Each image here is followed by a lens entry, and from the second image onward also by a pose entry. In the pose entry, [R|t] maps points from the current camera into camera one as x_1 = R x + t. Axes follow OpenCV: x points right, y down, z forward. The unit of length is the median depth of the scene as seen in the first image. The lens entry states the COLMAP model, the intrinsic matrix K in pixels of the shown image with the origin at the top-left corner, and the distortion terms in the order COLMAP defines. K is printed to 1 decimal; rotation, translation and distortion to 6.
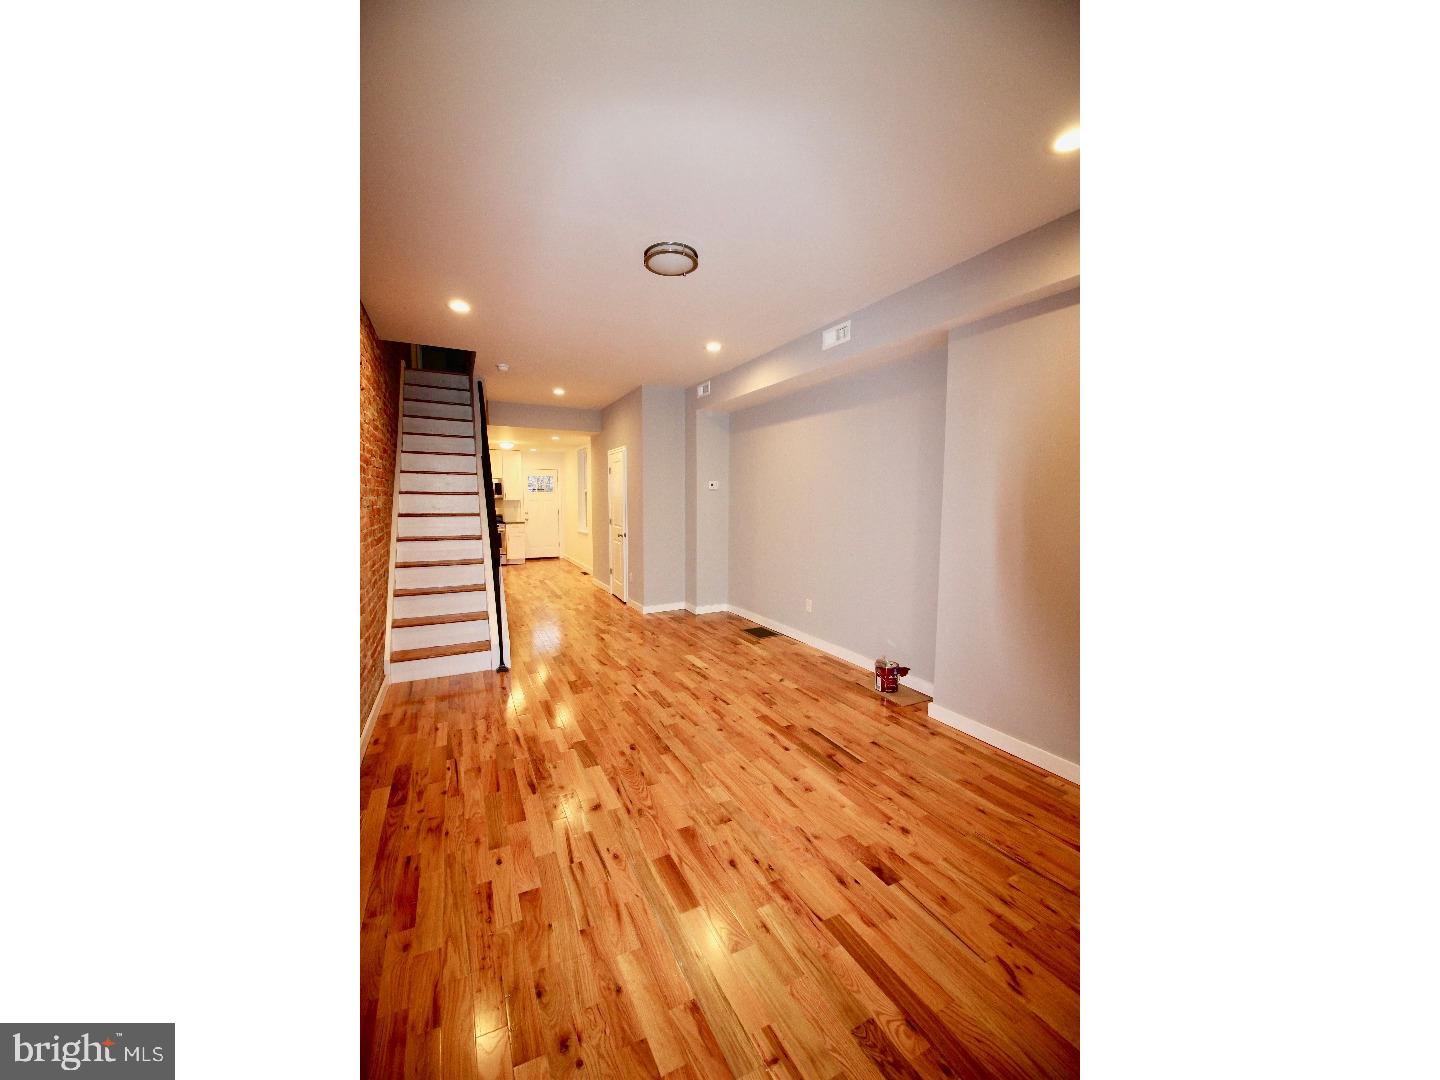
lens RADIAL K [[497.3, 0, 700.2], [0, 497.3, 540.9], [0, 0, 1]] dist [-0.013667, -0.000205]
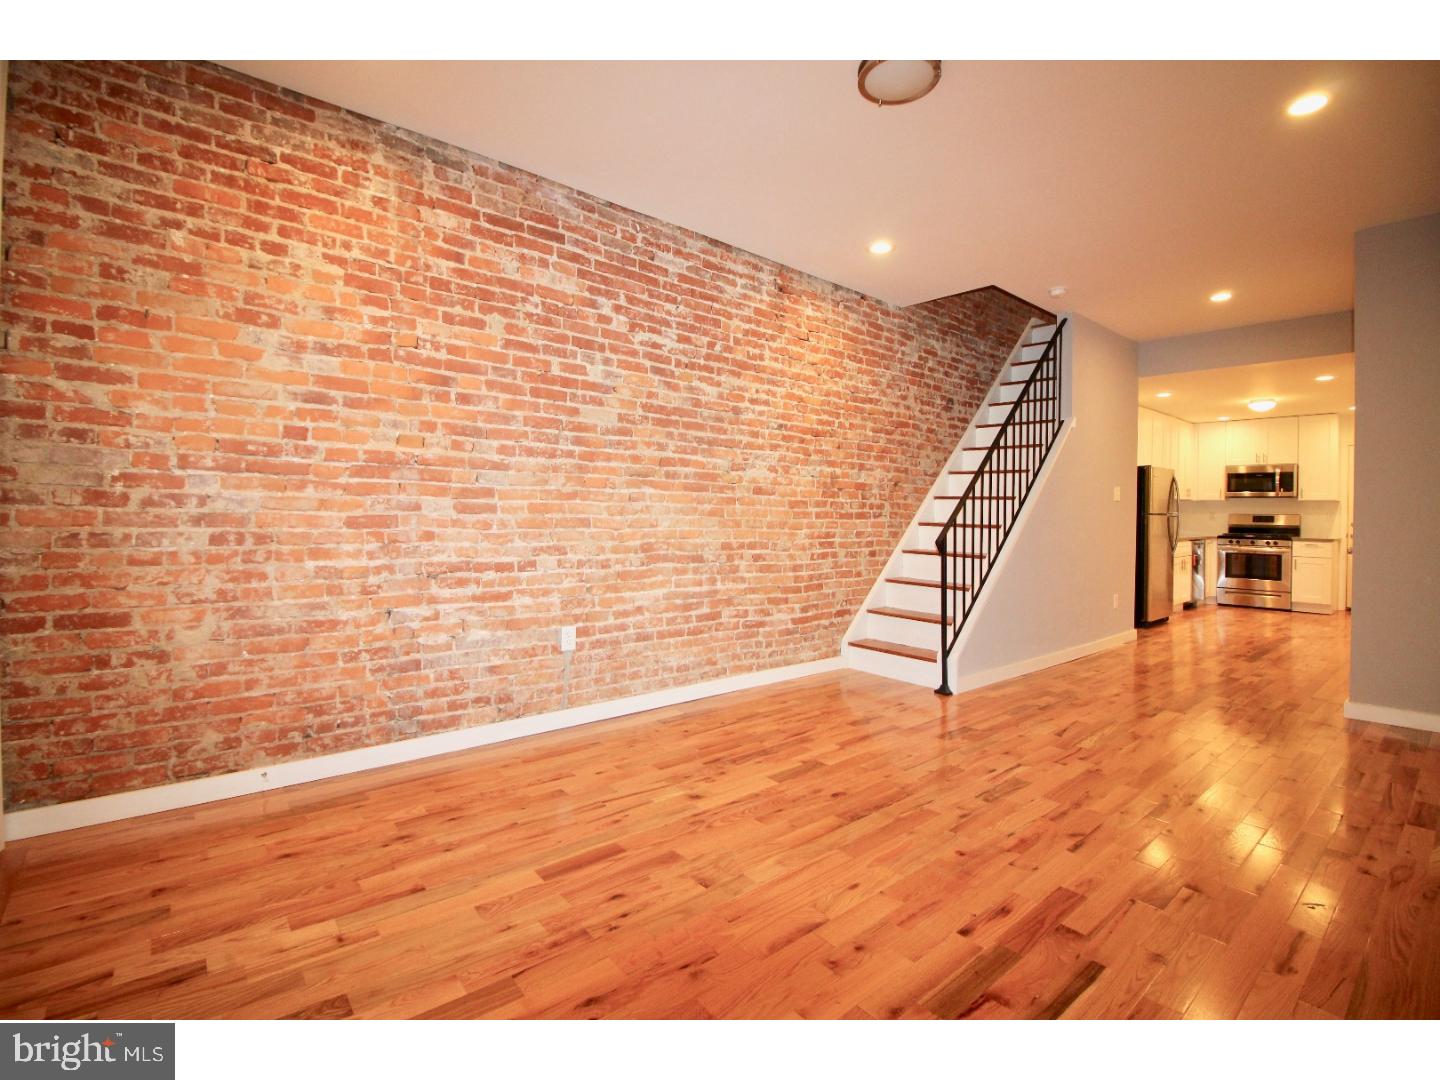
lens RADIAL K [[661.3, 0, 716.6], [0, 661.3, 511.2], [0, 0, 1]] dist [-0.000564, -0.013314]
pose [[0.233615, 0.002401, -0.972326, 0.788074], [-0.101128, 0.994634, -0.021841, 0.068174], [0.967056, 0.103432, 0.232604, 0.642146]]
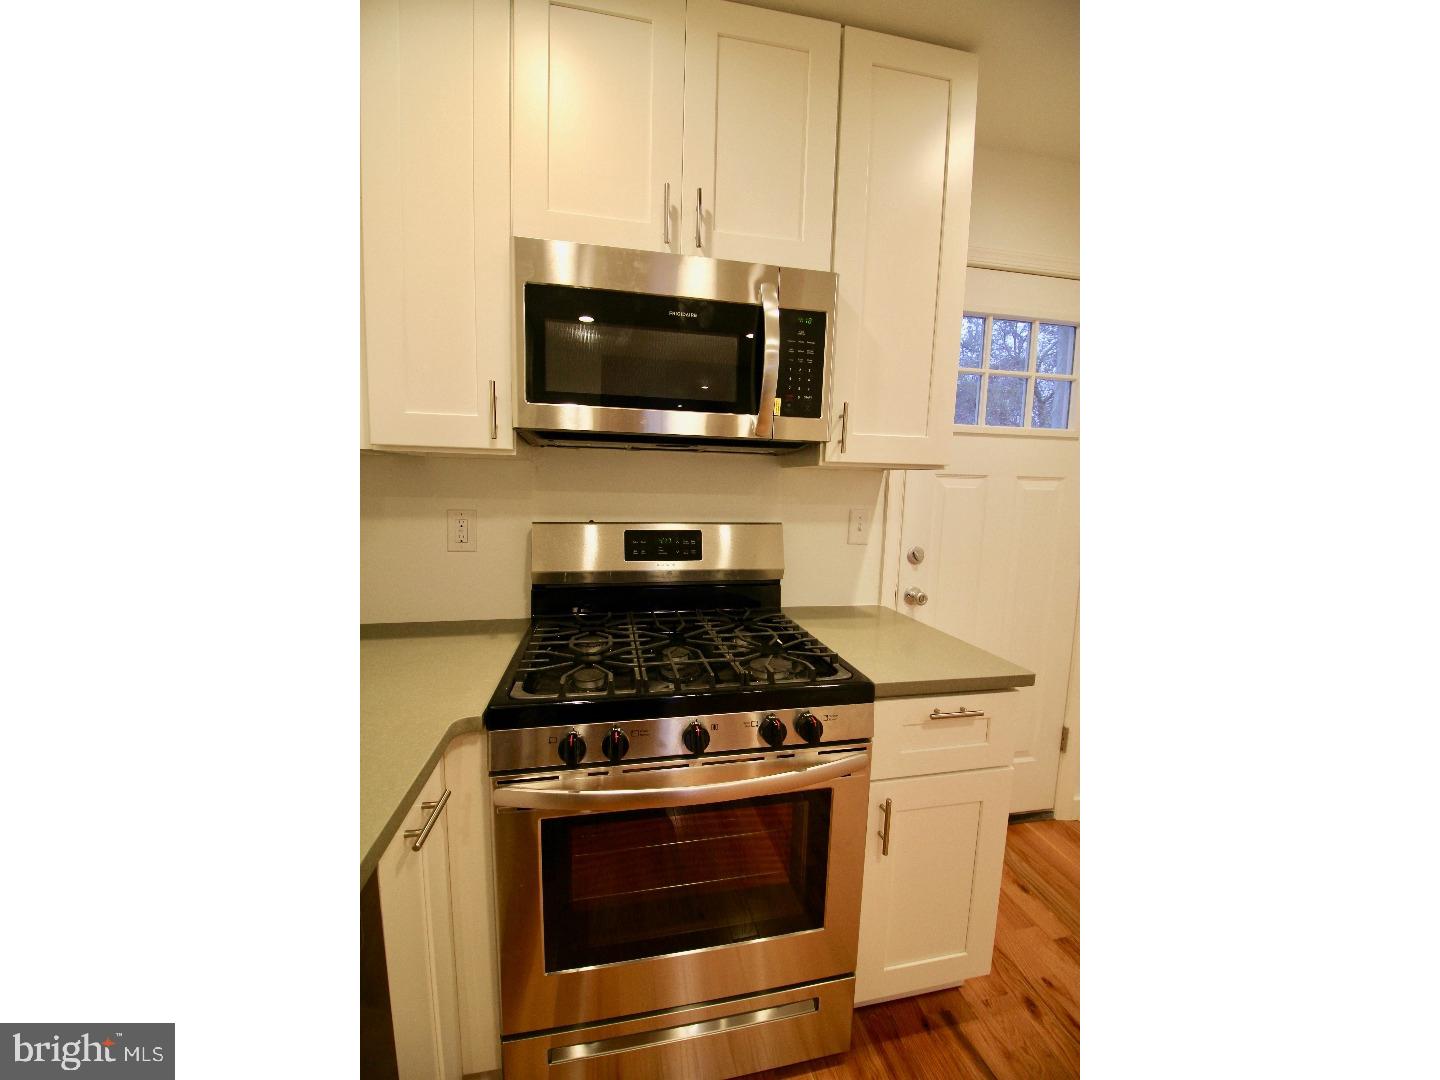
lens RADIAL K [[497.3, 0, 700.2], [0, 497.3, 540.9], [0, 0, 1]] dist [-0.013667, -0.000205]
pose [[0.959885, 0.053904, -0.275165, -1.571616], [-0.047631, 0.998431, 0.029434, -0.262863], [0.276320, -0.015147, 0.960946, 3.526557]]
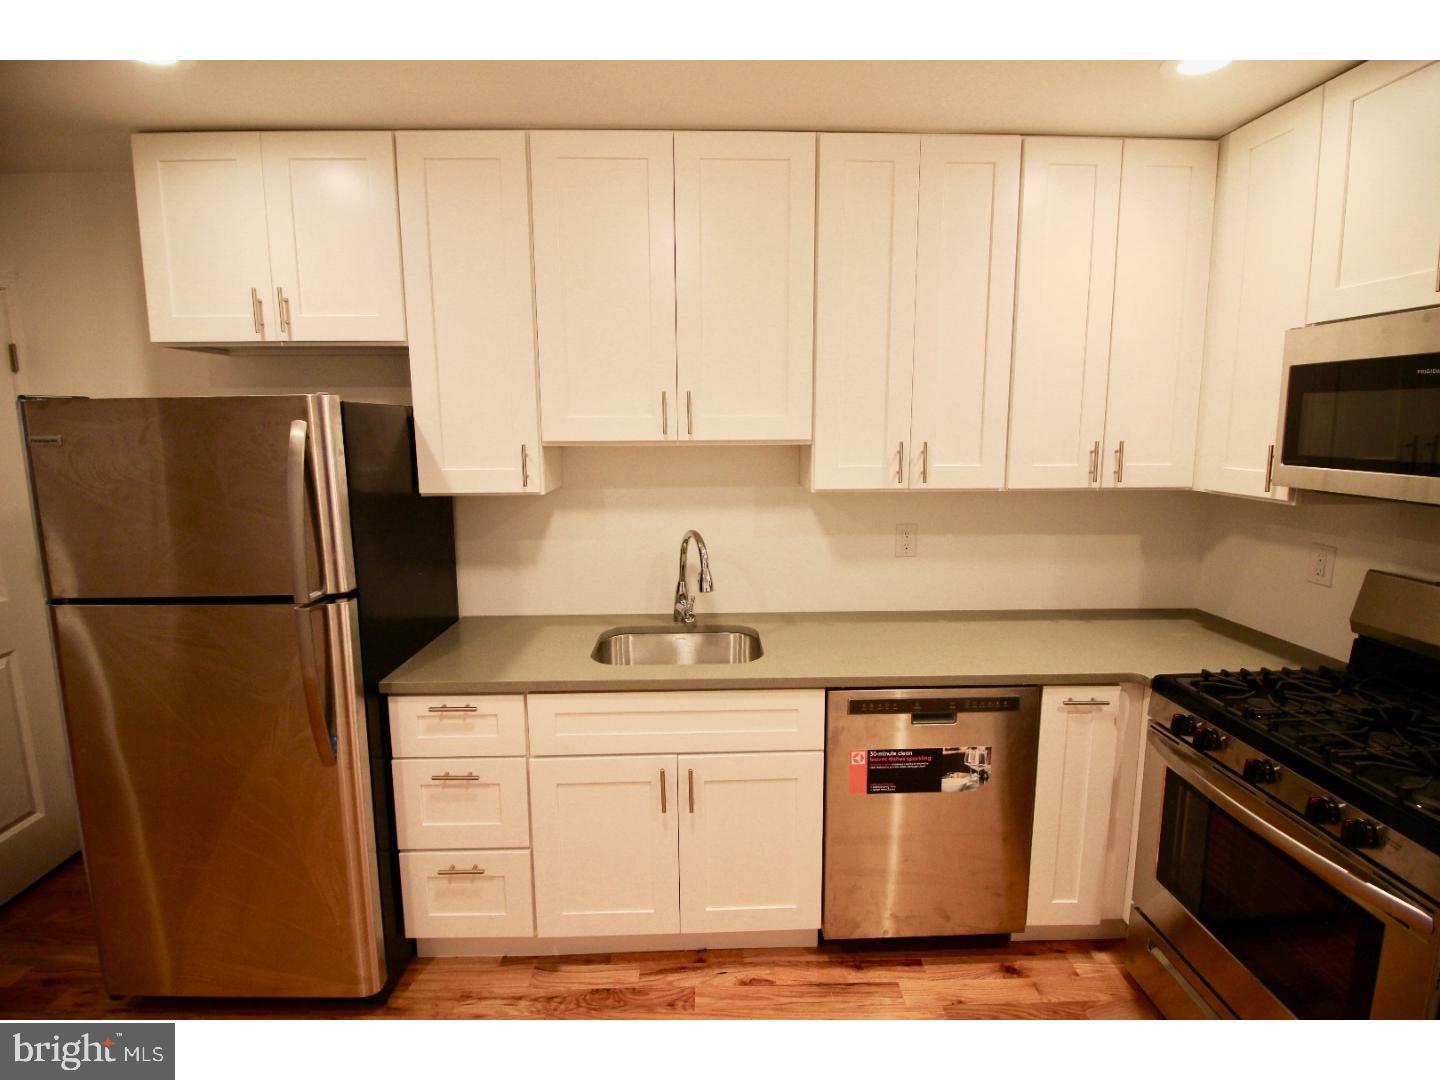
lens RADIAL K [[661.3, 0, 716.6], [0, 661.3, 511.2], [0, 0, 1]] dist [-0.000564, -0.013314]
pose [[-0.421019, 0.121783, -0.898839, -1.016556], [-0.075120, 0.982860, 0.168353, -0.380162], [0.903936, 0.138400, -0.404655, 3.647062]]
